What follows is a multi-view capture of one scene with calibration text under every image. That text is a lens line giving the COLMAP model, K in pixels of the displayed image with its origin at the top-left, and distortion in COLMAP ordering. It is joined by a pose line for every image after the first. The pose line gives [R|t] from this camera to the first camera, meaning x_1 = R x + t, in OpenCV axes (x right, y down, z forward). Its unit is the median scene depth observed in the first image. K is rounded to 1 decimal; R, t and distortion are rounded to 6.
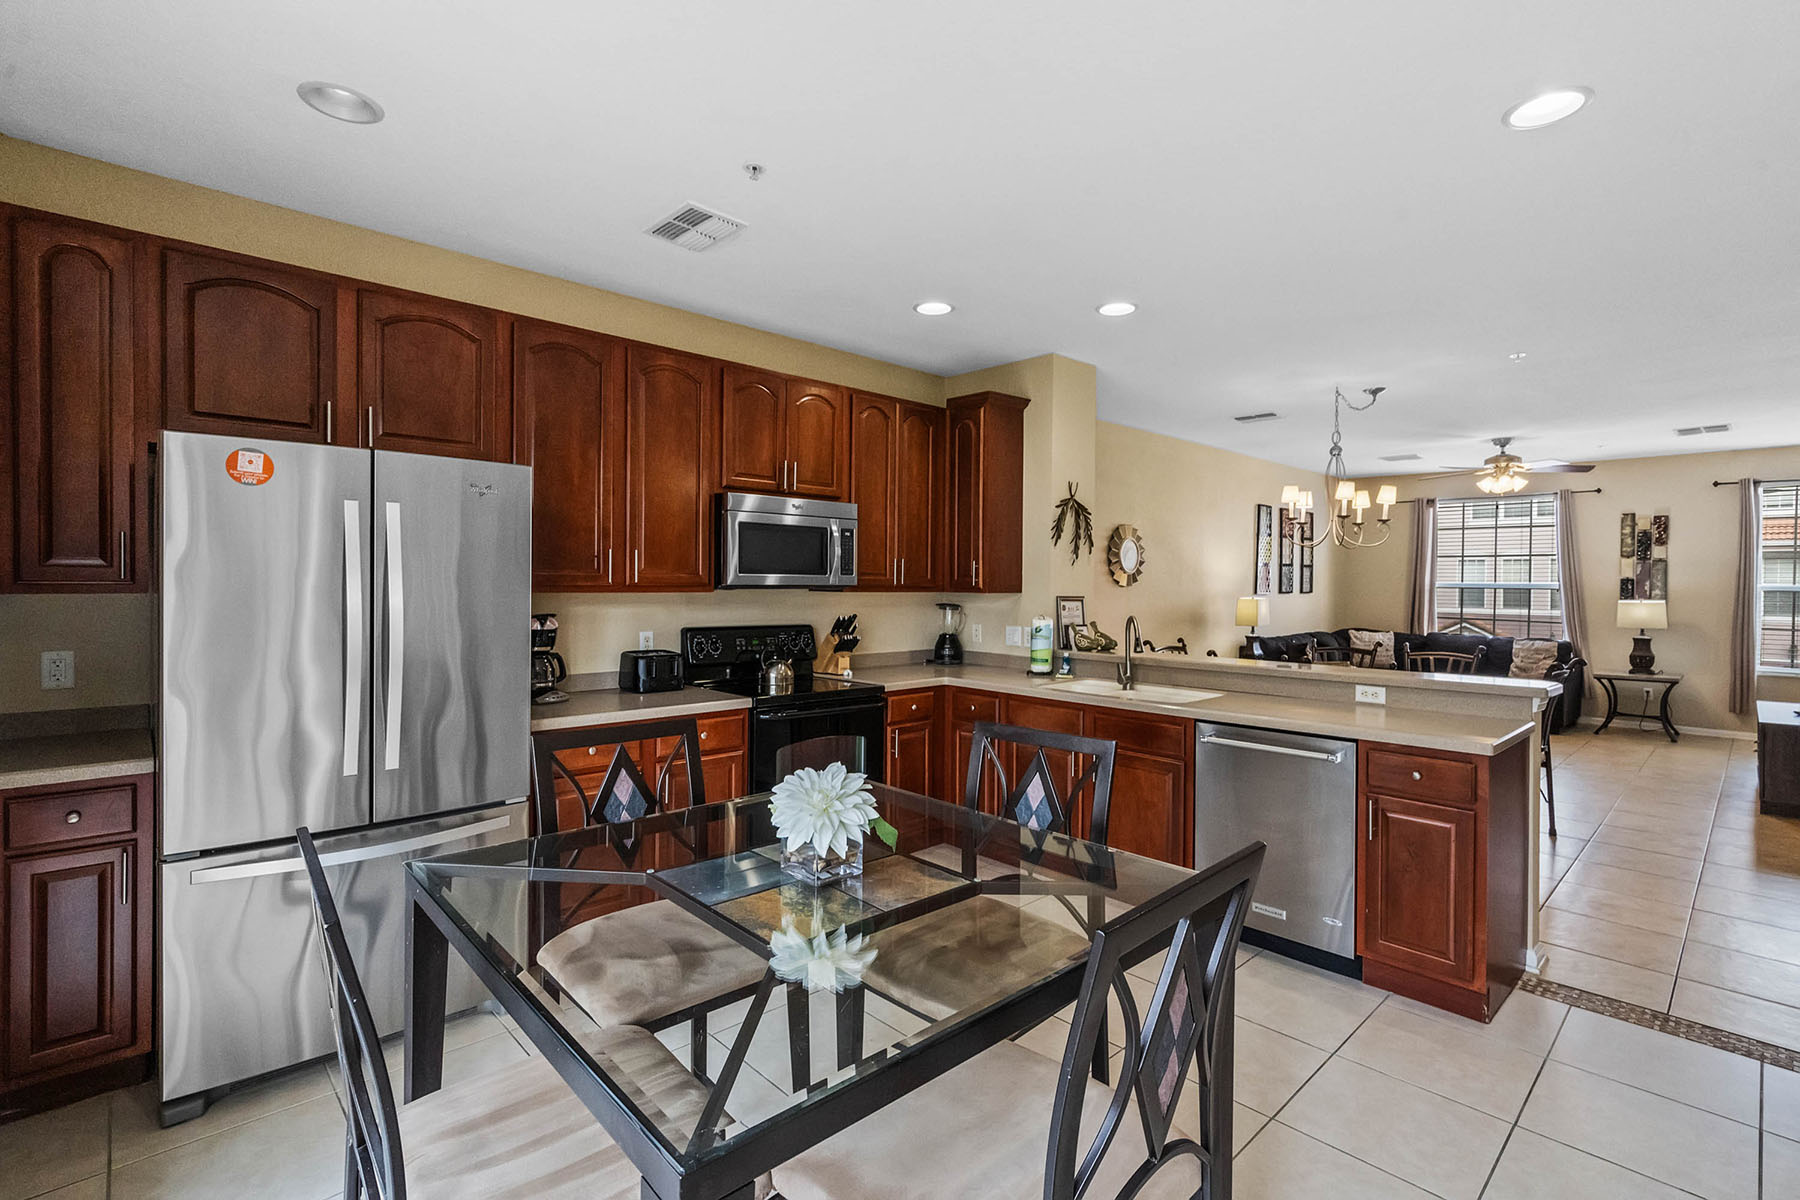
lens RADIAL K [[818.6, 0, 899.6], [0, 818.6, 590.7], [0, 0, 1]] dist [-0.006714, 0.002613]
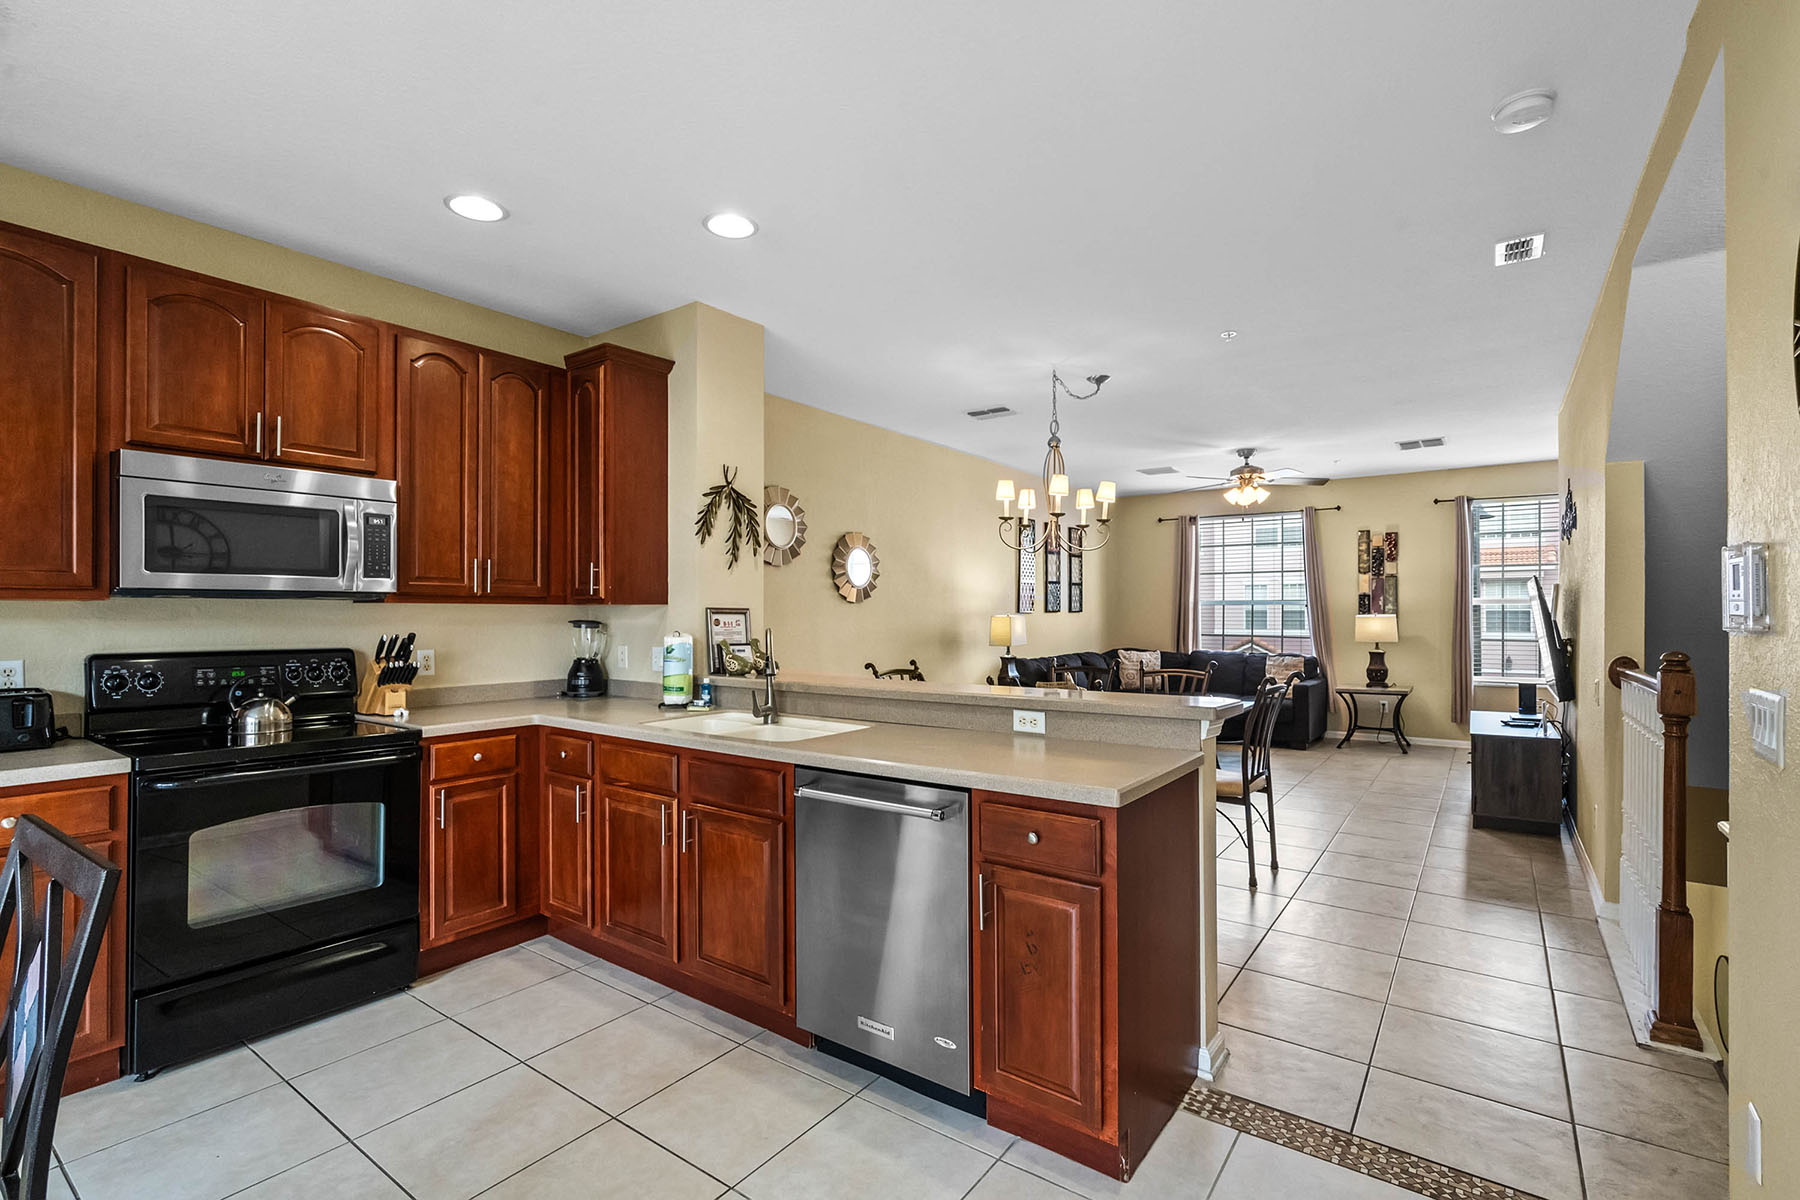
lens RADIAL K [[818.6, 0, 896.3], [0, 818.6, 609.9], [0, 0, 1]] dist [-0.006714, 0.002613]
pose [[0.982519, -0.008427, 0.185970, 0.208710], [0.011071, 0.999852, -0.013185, 0.019703], [-0.185831, 0.015013, 0.982467, 0.173264]]
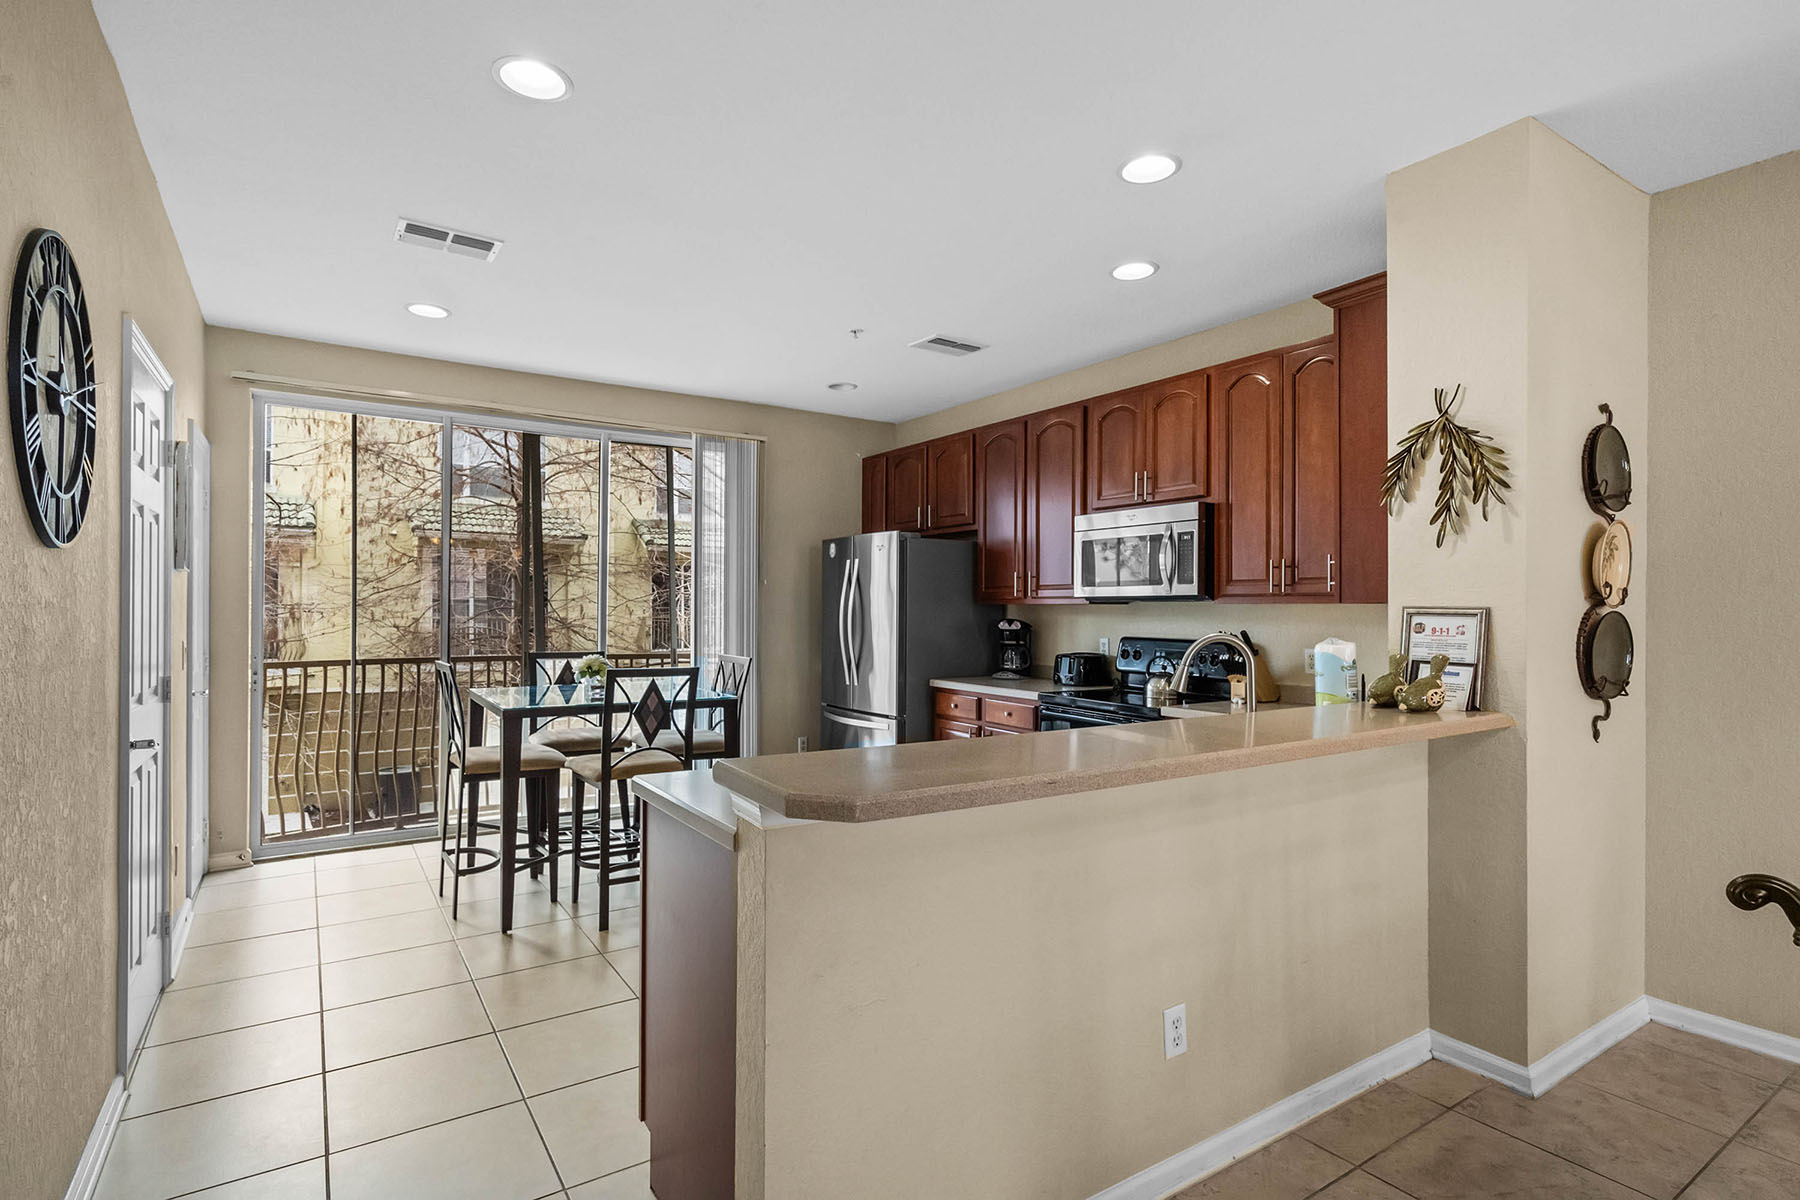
lens RADIAL K [[873.1, 0, 895.8], [0, 873.1, 605.6], [0, 0, 1]] dist [-0.005111, 0.000429]
pose [[-0.159382, -0.014713, -0.987107, 0.761656], [-0.016180, 0.999794, -0.012289, 0.017533], [0.987084, 0.014013, -0.159587, 0.700826]]
